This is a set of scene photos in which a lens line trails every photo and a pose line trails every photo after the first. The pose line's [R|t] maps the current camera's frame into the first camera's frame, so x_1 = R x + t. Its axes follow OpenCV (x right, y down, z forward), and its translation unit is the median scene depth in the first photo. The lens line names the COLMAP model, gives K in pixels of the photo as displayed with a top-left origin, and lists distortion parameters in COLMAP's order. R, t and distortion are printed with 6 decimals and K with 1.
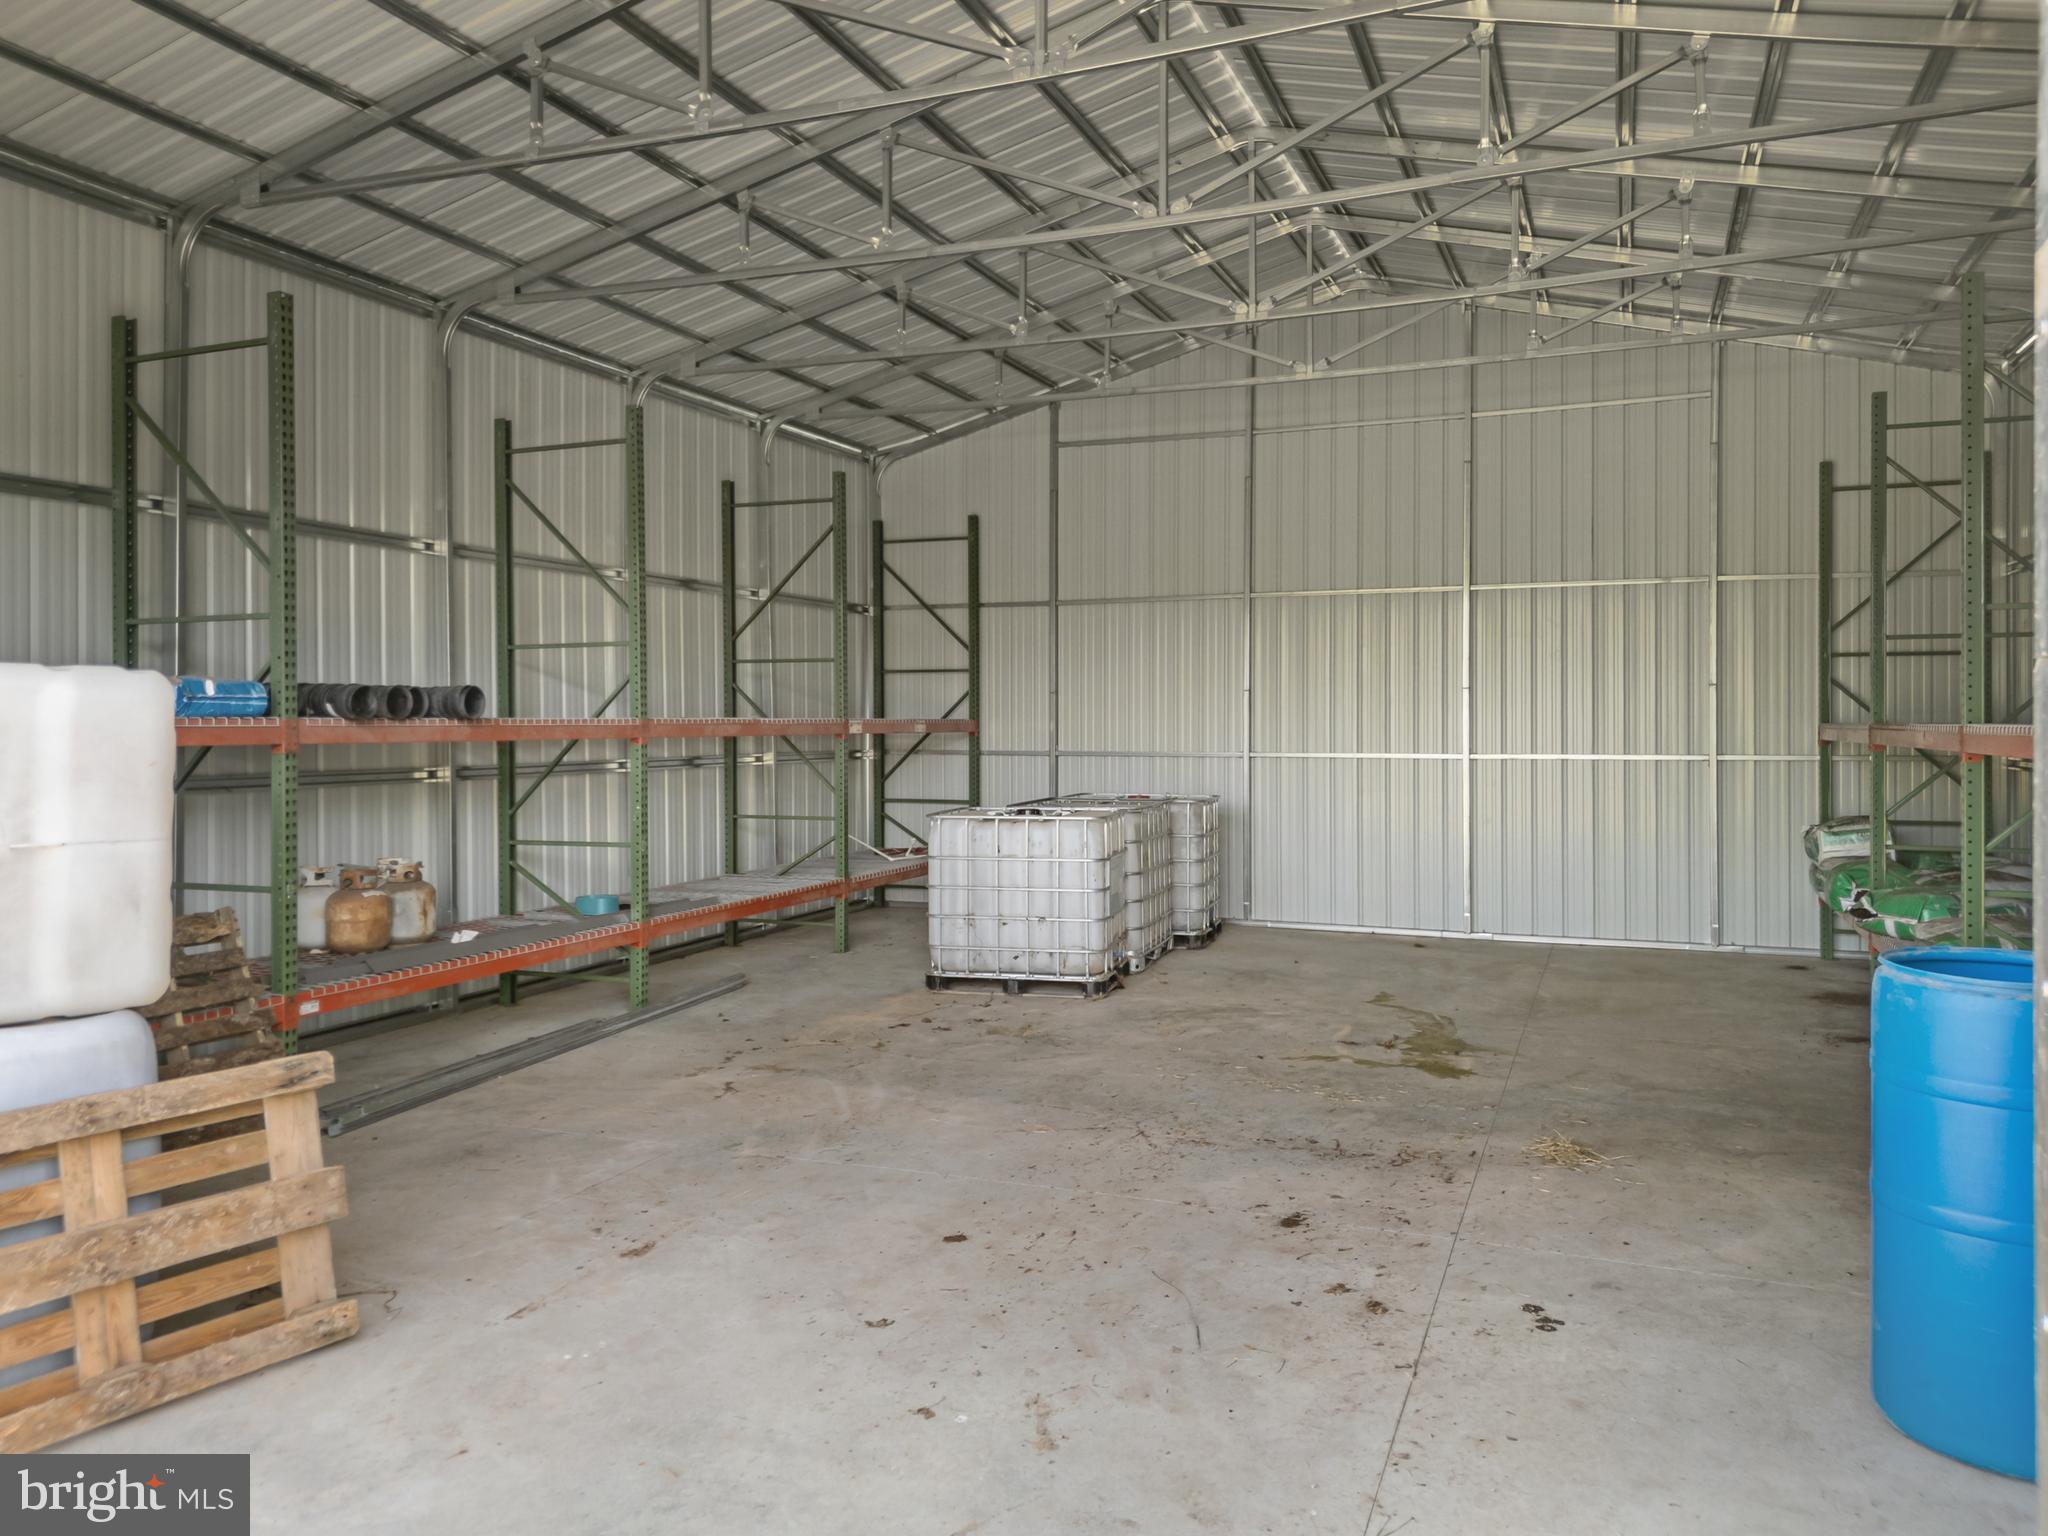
lens RADIAL K [[1472.2, 0, 1024.6], [0, 1472.2, 725.8], [0, 0, 1]] dist [0.063949, -0.054382]
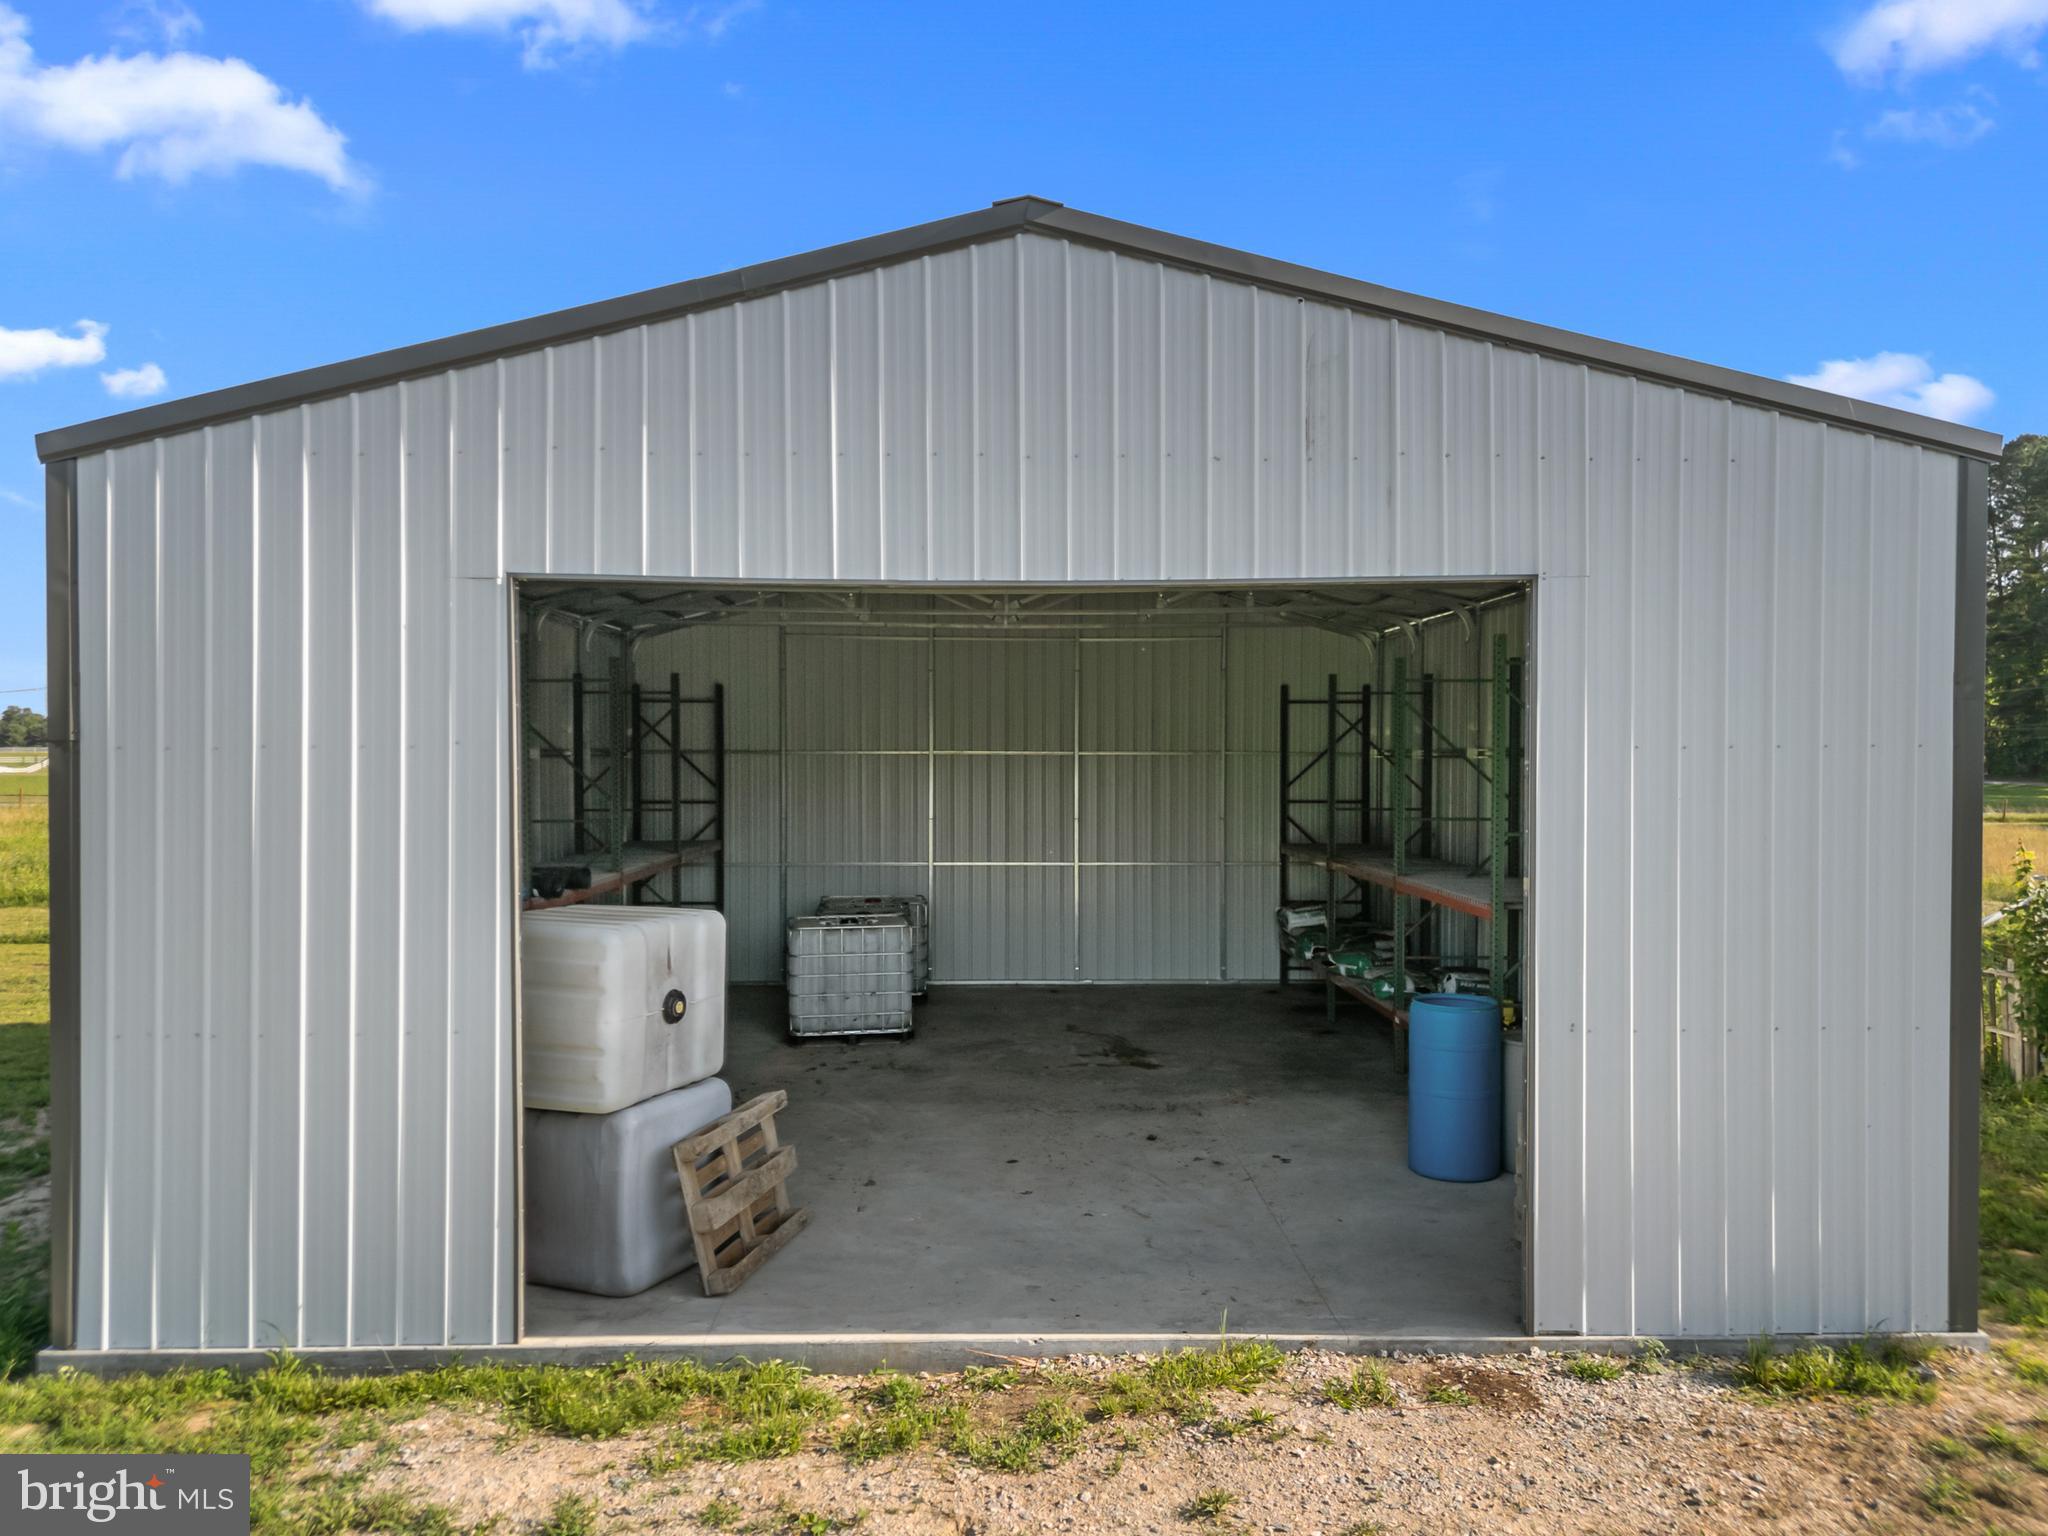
lens RADIAL K [[1443.7, 0, 1024.0], [0, 1443.7, 768.0], [0, 0, 1]] dist [0.065121, -0.054782]
pose [[0.921710, -0.000349, 0.387880, -0.426754], [-0.000197, 0.999999, 0.001369, -0.104881], [-0.387881, -0.001338, 0.921709, -0.446137]]
